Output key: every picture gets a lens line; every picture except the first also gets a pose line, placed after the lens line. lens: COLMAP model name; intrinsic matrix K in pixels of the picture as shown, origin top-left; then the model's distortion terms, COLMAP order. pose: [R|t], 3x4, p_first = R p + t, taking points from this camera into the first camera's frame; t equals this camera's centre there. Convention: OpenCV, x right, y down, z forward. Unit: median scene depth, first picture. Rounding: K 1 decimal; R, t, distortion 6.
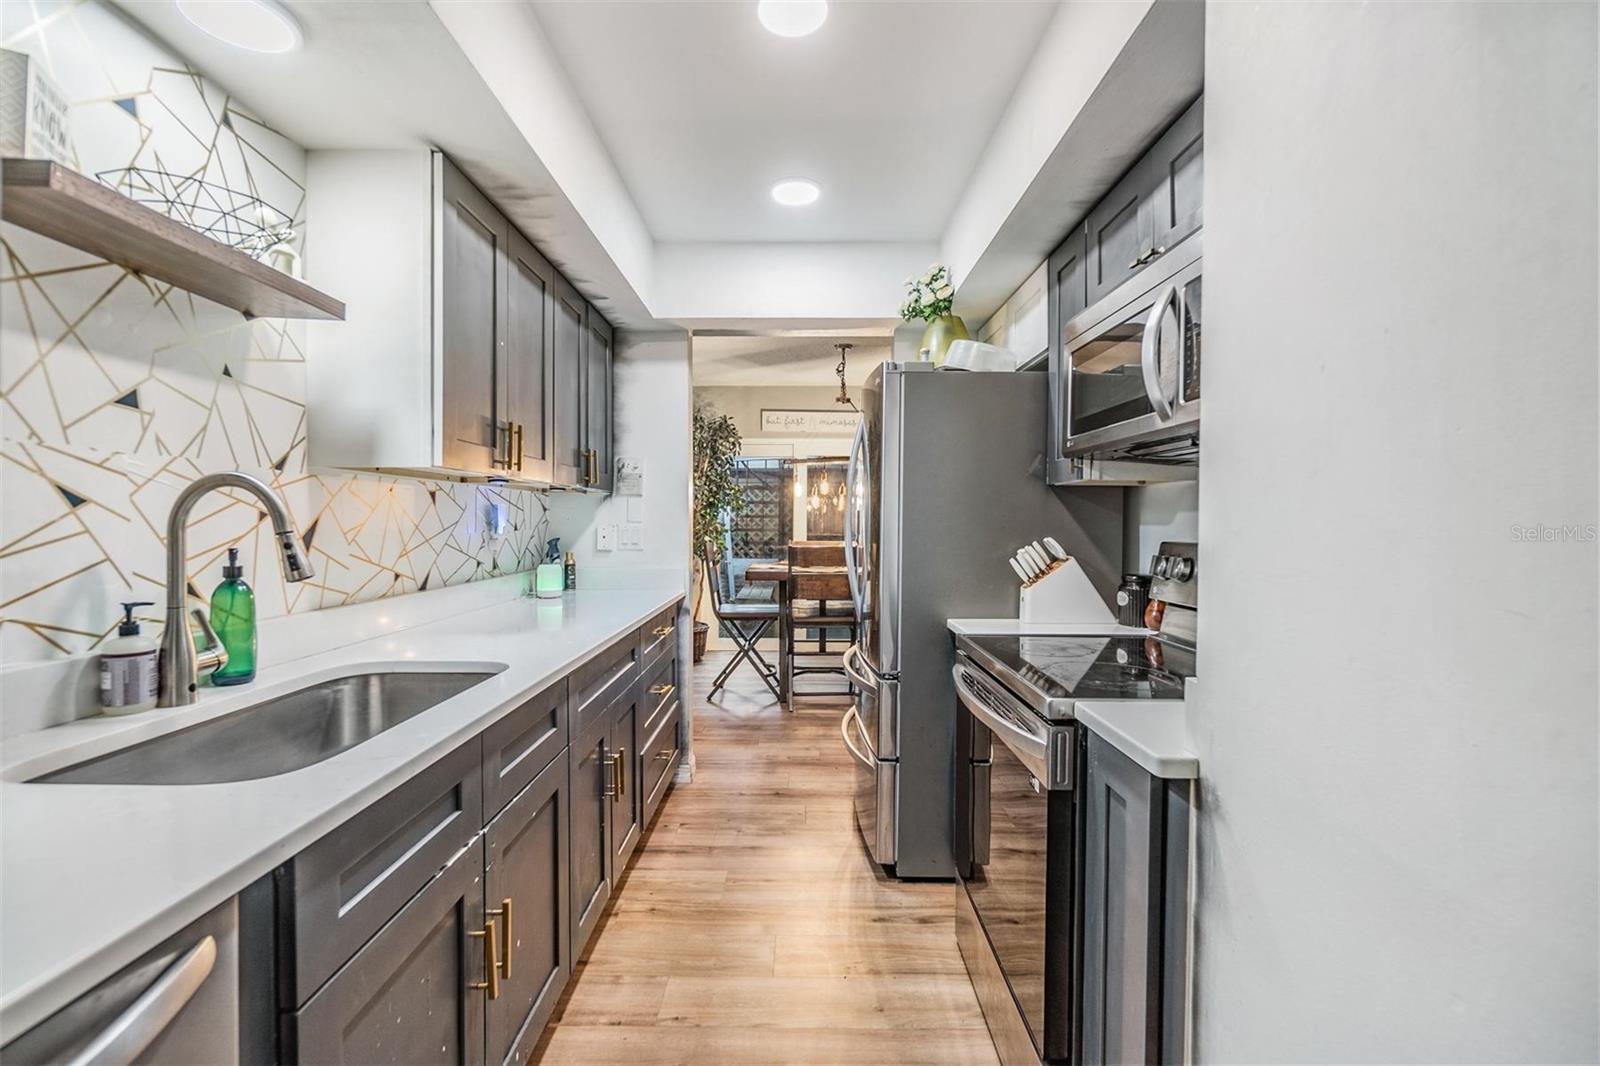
lens RADIAL K [[696.0, 0, 784.4], [0, 696.0, 537.0], [0, 0, 1]] dist [-0.014580, 0.001274]
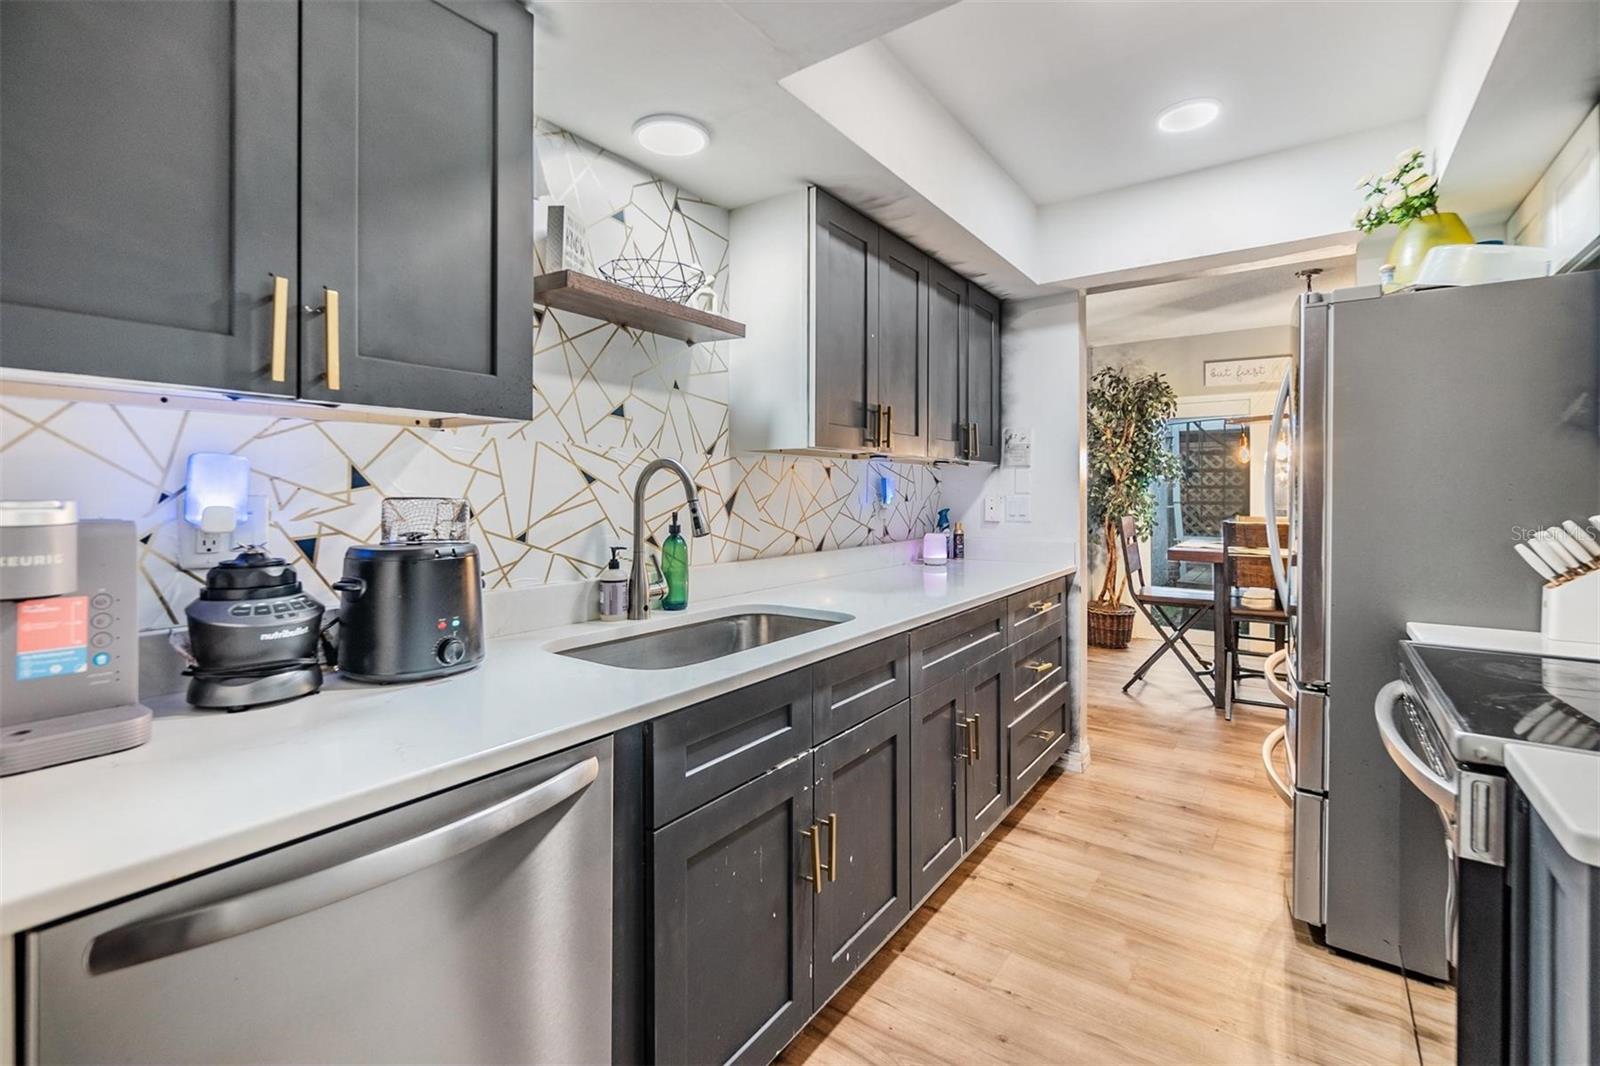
lens RADIAL K [[696.0, 0, 759.1], [0, 696.0, 500.3], [0, 0, 1]] dist [-0.014580, 0.001274]
pose [[0.798887, 0.004805, -0.601462, 0.121605], [-0.012234, 0.999891, -0.008262, 0.001309], [0.601356, 0.013959, 0.798859, -0.014788]]
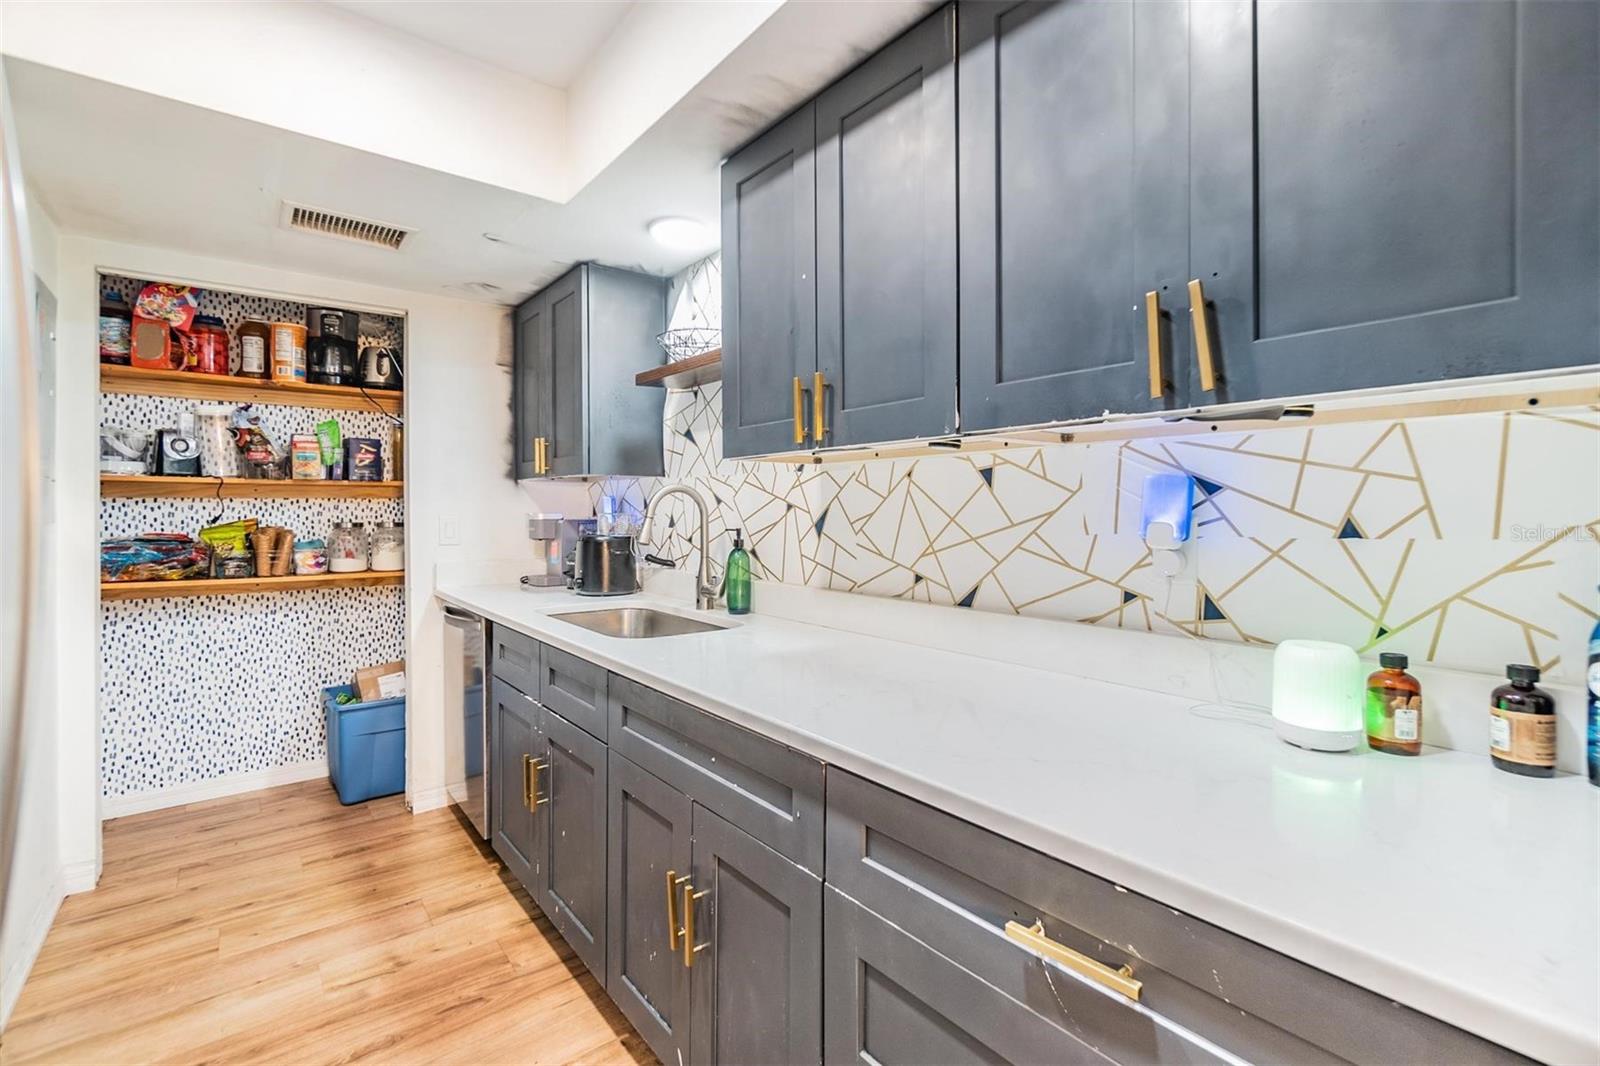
lens RADIAL K [[696.0, 0, 840.2], [0, 696.0, 512.8], [0, 0, 1]] dist [-0.014580, 0.001274]
pose [[-0.740153, 0.008341, -0.672387, 0.067099], [-0.010111, 0.999672, 0.023531, -0.039920], [0.672362, 0.024215, -0.739826, 1.565704]]
